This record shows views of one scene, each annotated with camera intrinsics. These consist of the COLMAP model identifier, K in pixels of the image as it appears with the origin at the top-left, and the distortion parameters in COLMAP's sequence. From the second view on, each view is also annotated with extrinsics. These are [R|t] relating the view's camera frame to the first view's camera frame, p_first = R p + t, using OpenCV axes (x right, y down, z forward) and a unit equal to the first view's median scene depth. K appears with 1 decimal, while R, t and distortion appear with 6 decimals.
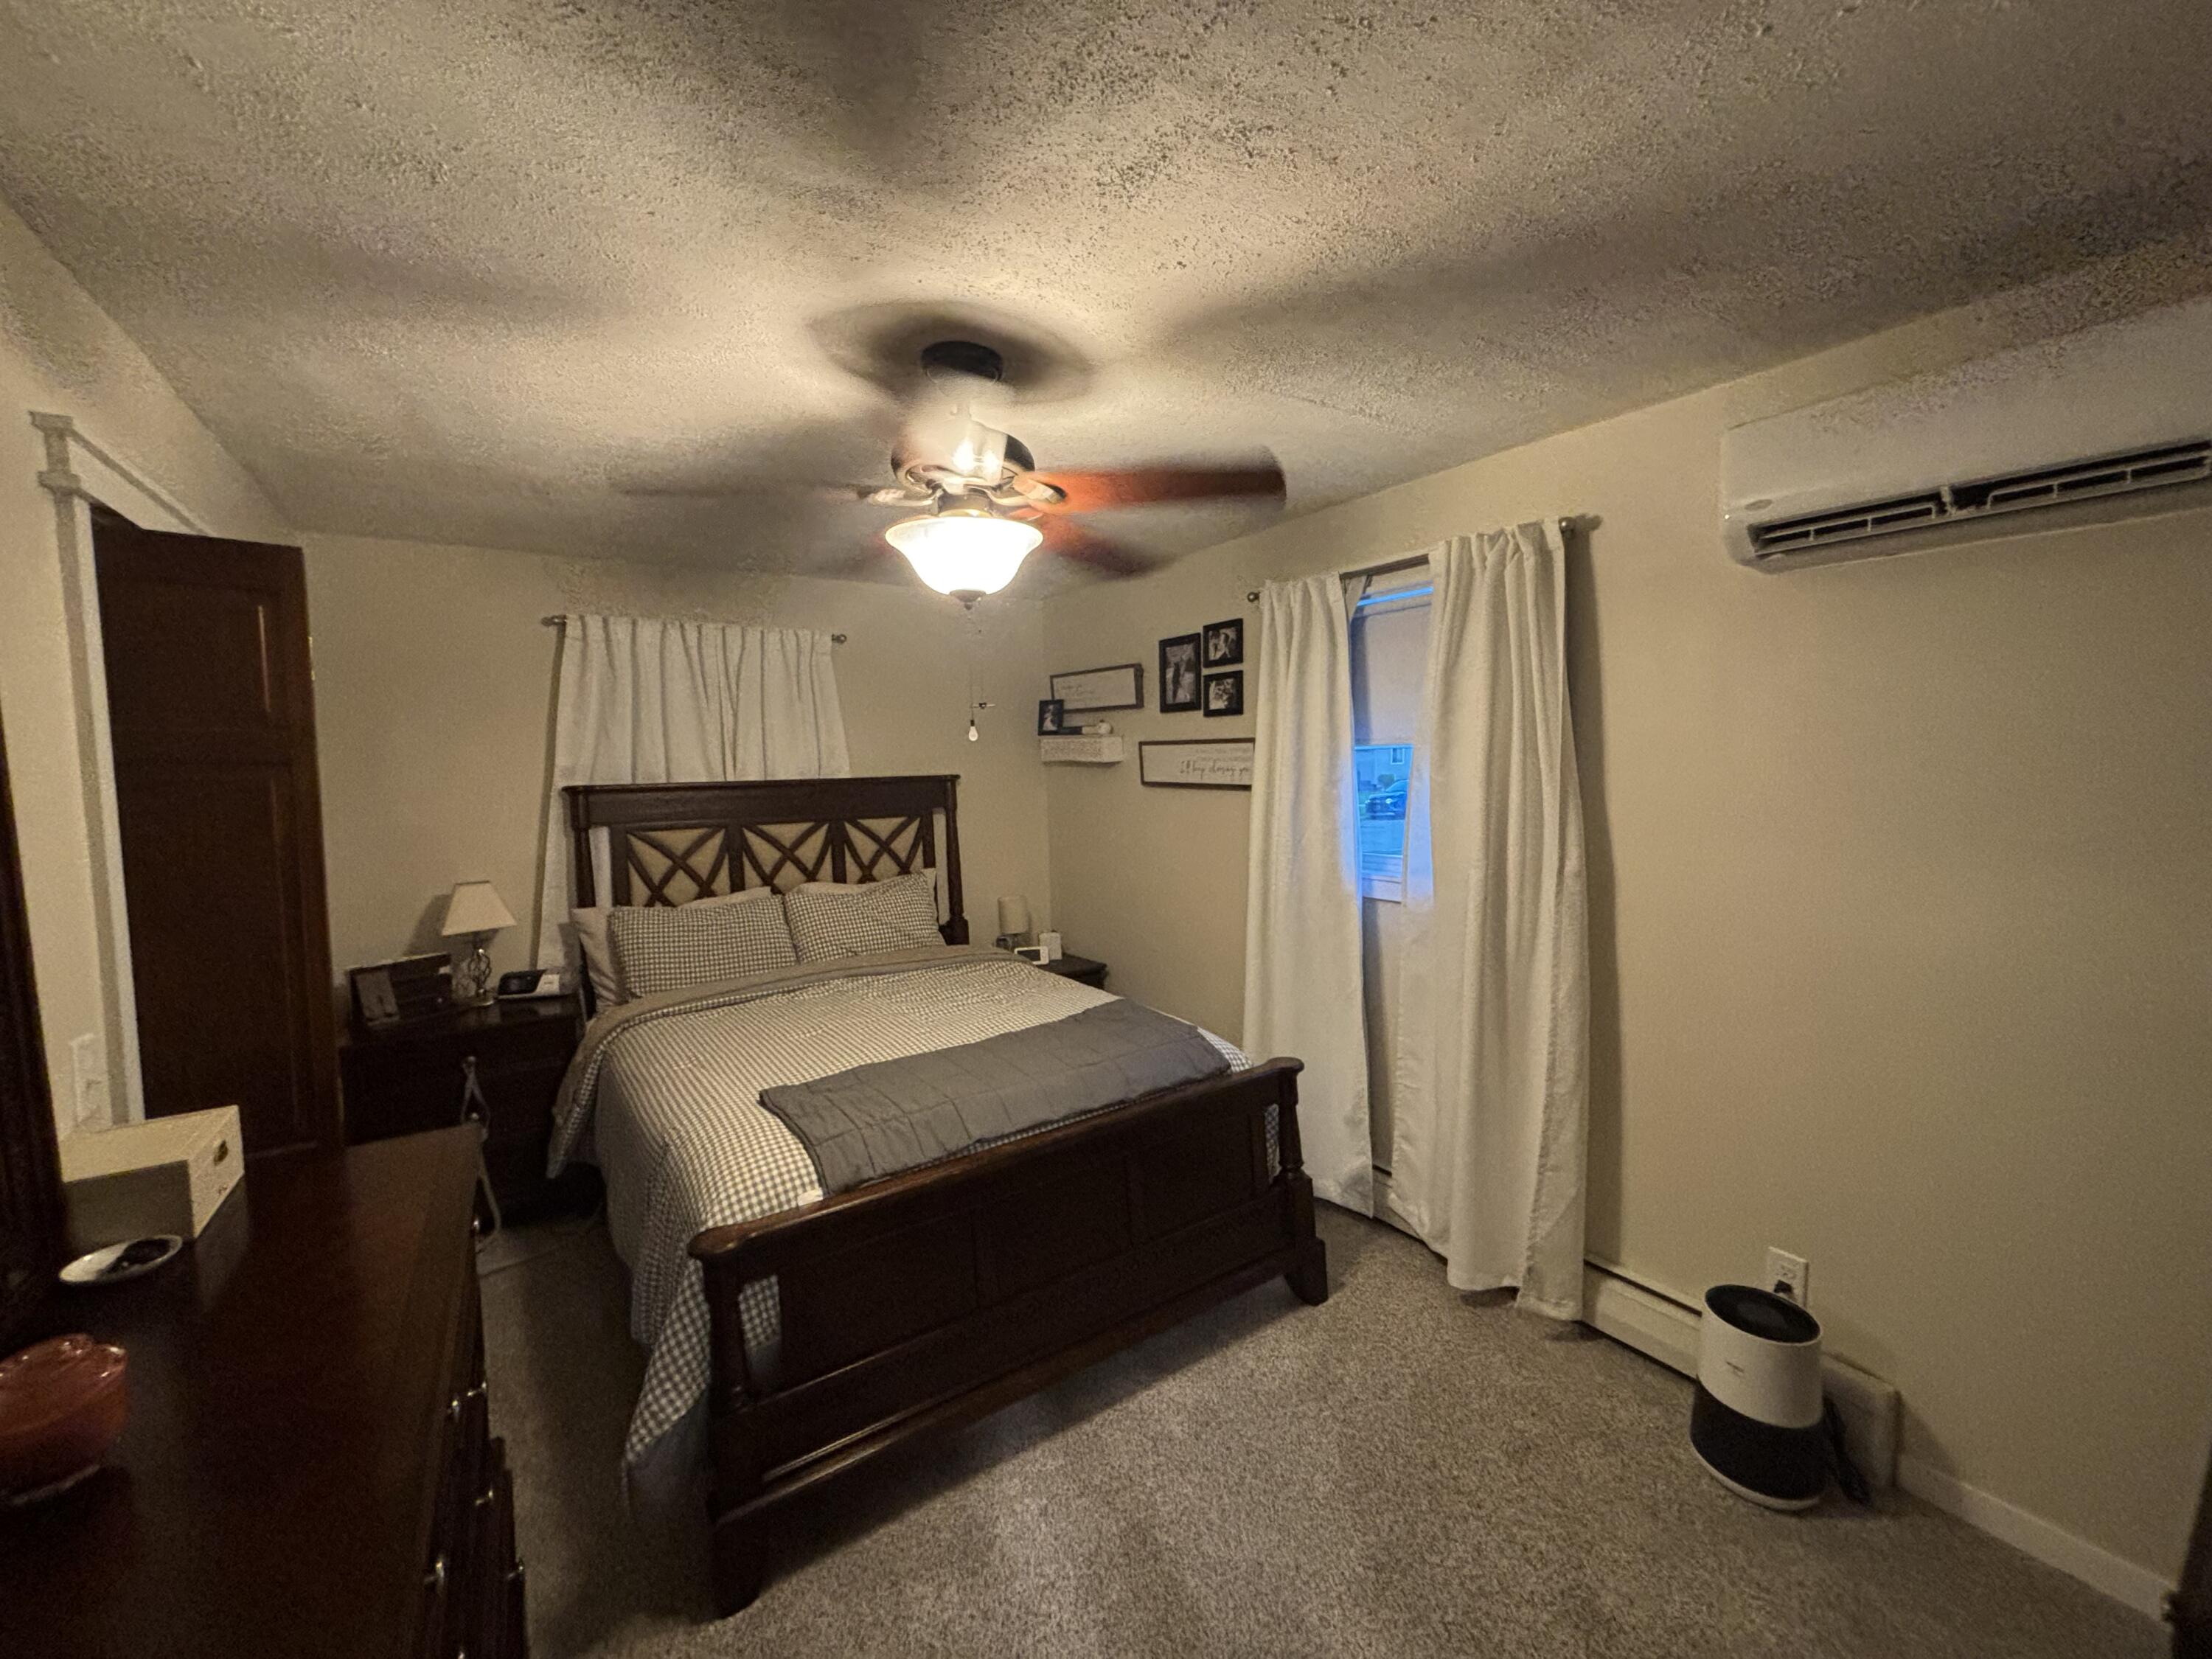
lens RADIAL K [[891.5, 0, 1088.5], [0, 891.5, 814.9], [0, 0, 1]] dist [0.001072, -0.000442]
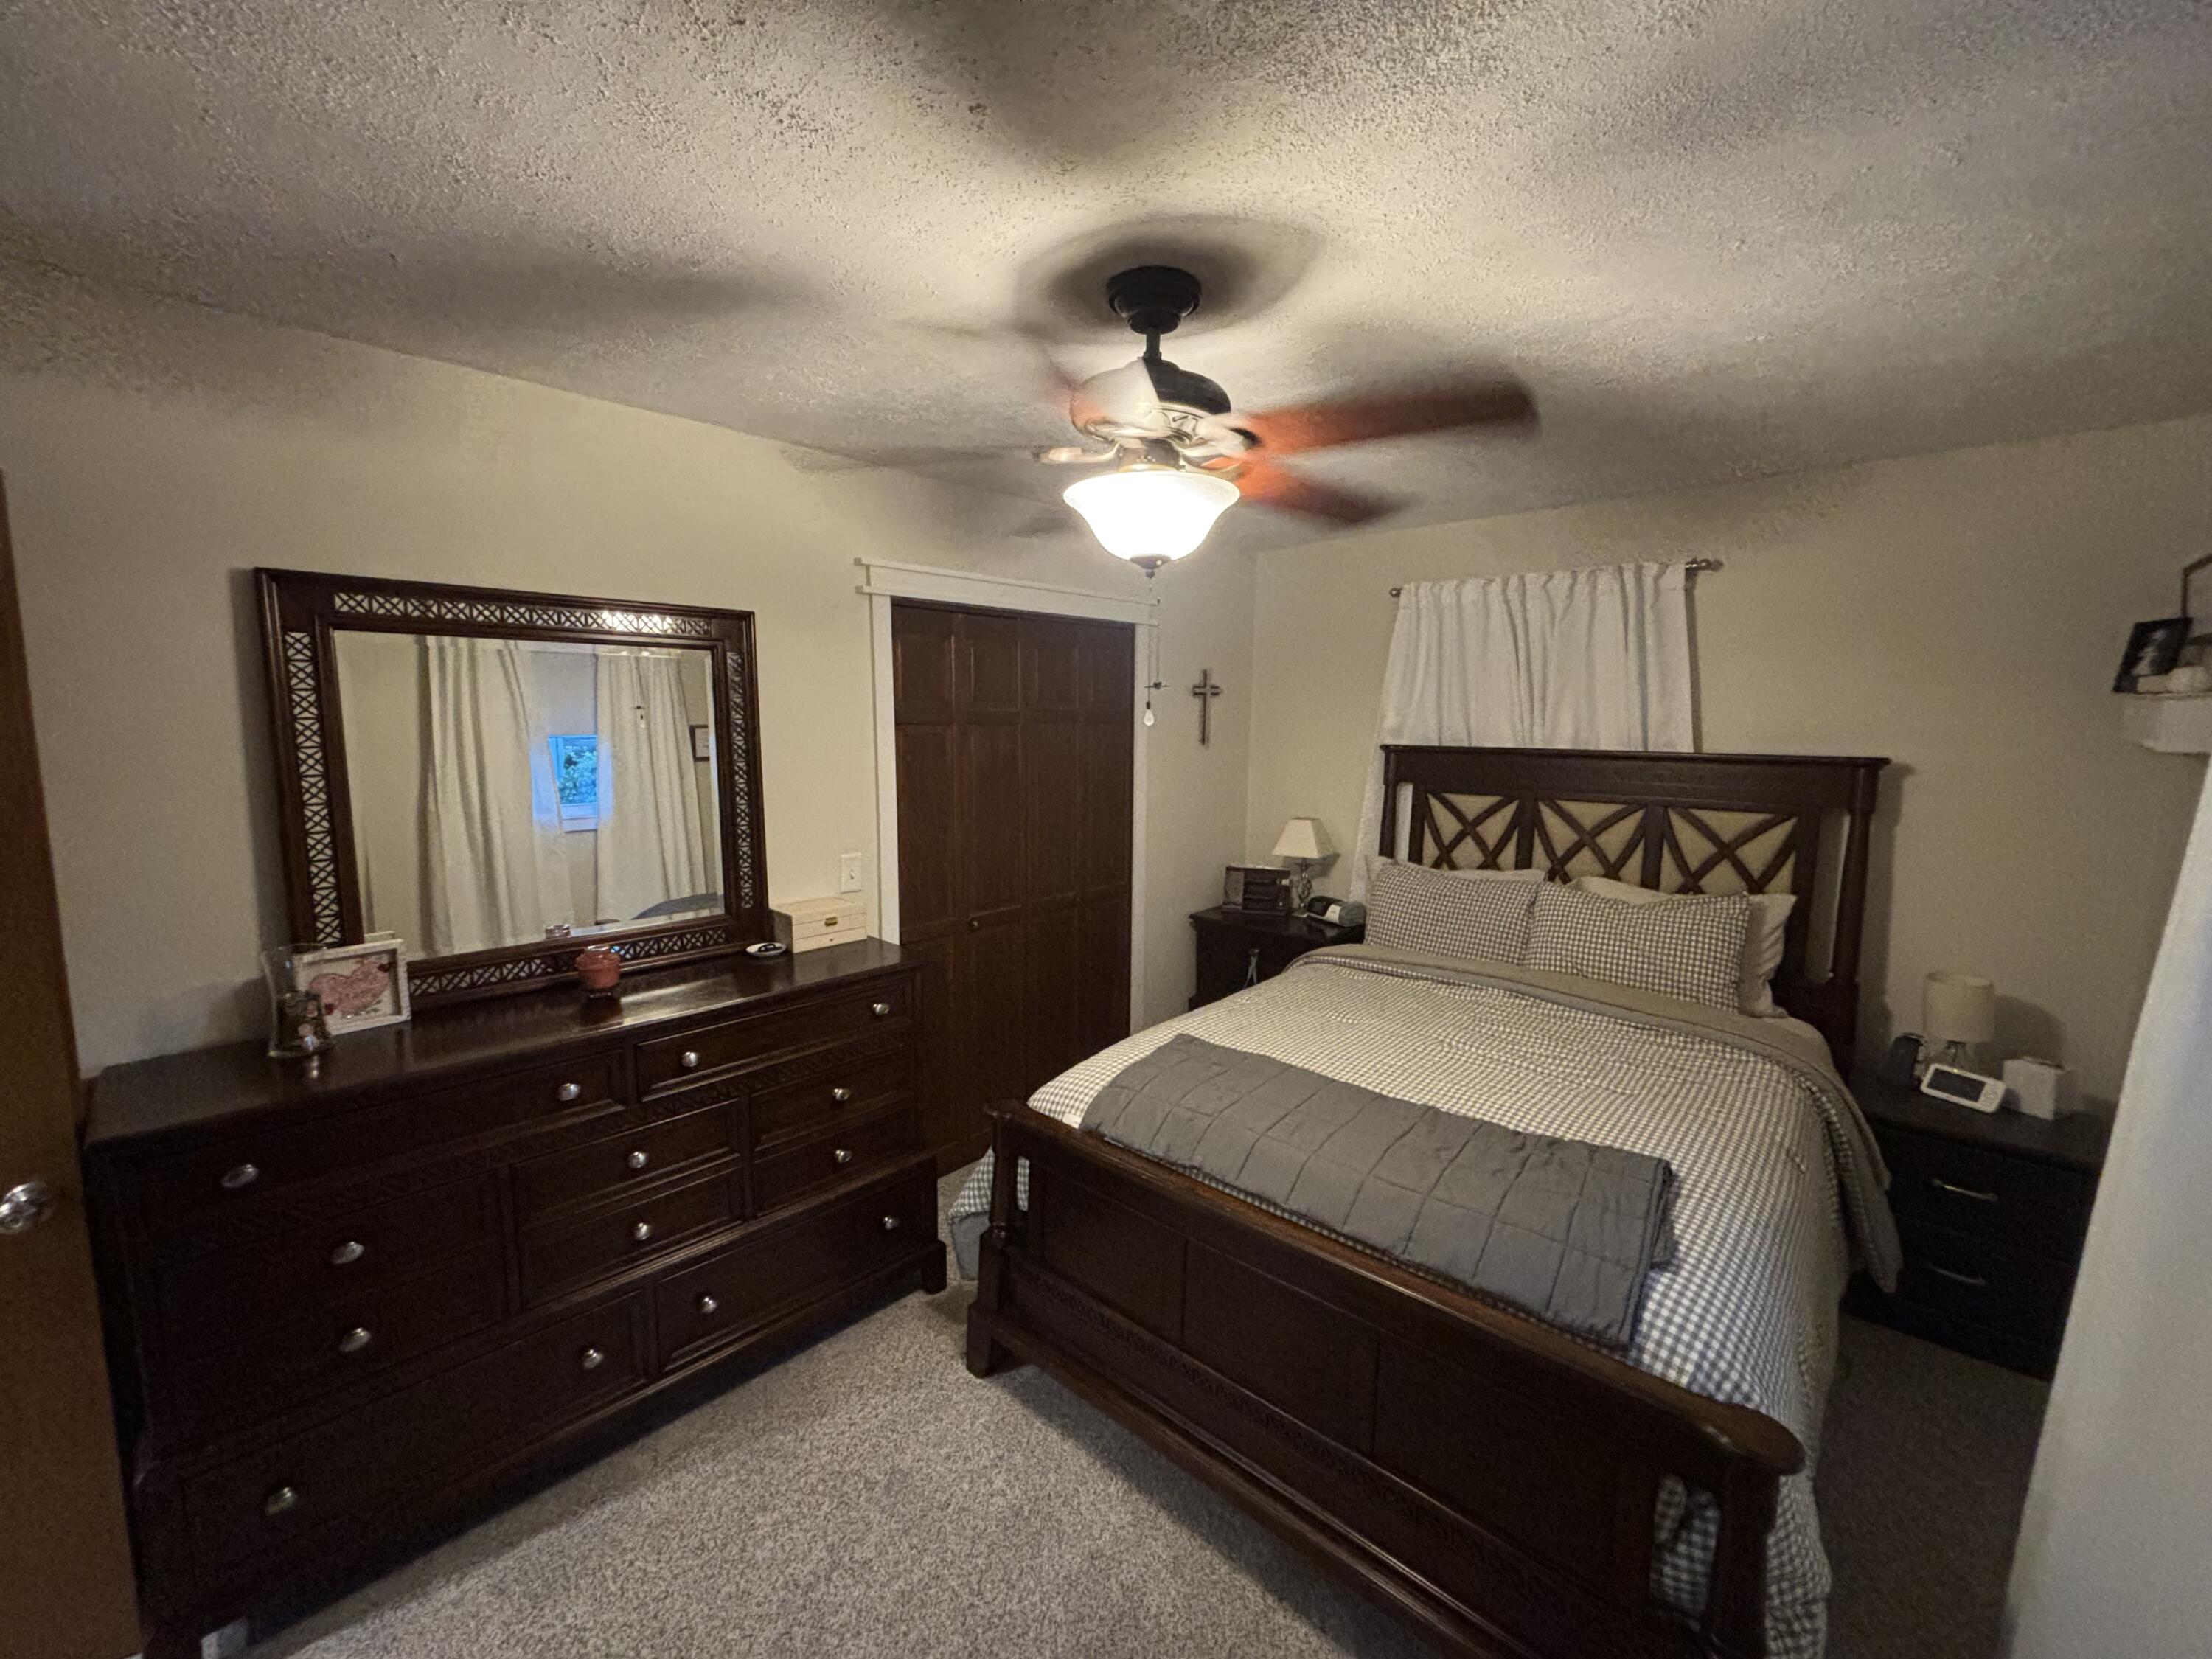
lens RADIAL K [[891.5, 0, 1089.7], [0, 891.5, 829.4], [0, 0, 1]] dist [0.001072, -0.000442]
pose [[0.216806, 0.133560, -0.967035, 0.390569], [-0.086236, 0.989344, 0.117308, -0.023899], [0.972398, 0.057961, 0.226013, 0.374413]]
